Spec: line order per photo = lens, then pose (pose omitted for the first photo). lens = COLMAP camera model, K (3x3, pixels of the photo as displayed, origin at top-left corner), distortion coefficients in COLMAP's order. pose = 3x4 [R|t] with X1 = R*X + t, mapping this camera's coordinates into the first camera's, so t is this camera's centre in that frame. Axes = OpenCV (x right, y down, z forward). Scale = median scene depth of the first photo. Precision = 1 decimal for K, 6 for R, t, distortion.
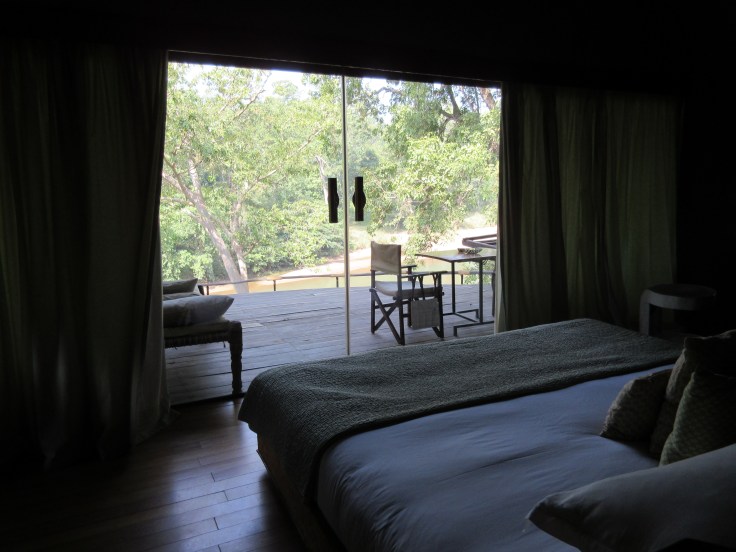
lens RADIAL K [[544.0, 0, 371.1], [0, 544.0, 272.1], [0, 0, 1]] dist [0.002356, 0.000977]
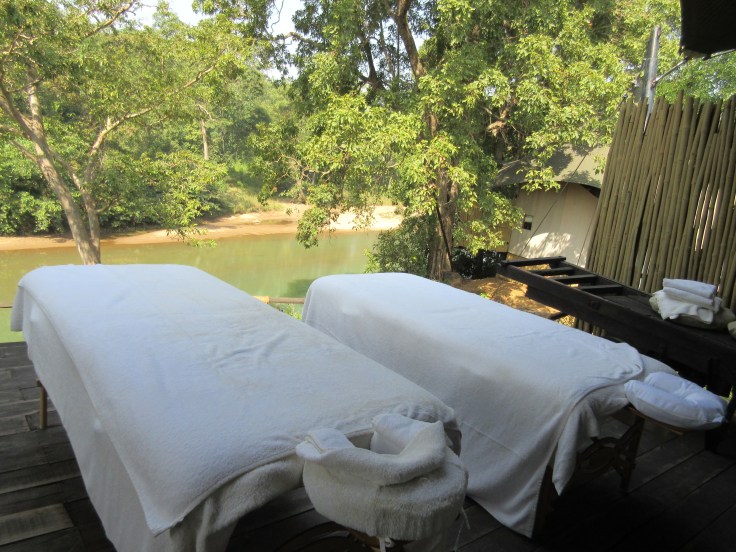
lens RADIAL K [[544.0, 0, 371.1], [0, 544.0, 272.1], [0, 0, 1]] dist [0.002356, 0.000977]
pose [[0.969350, 0.085839, 0.230199, -0.020983], [-0.098420, 0.994184, 0.043718, -0.014675], [-0.225107, -0.065034, 0.972161, 0.114892]]
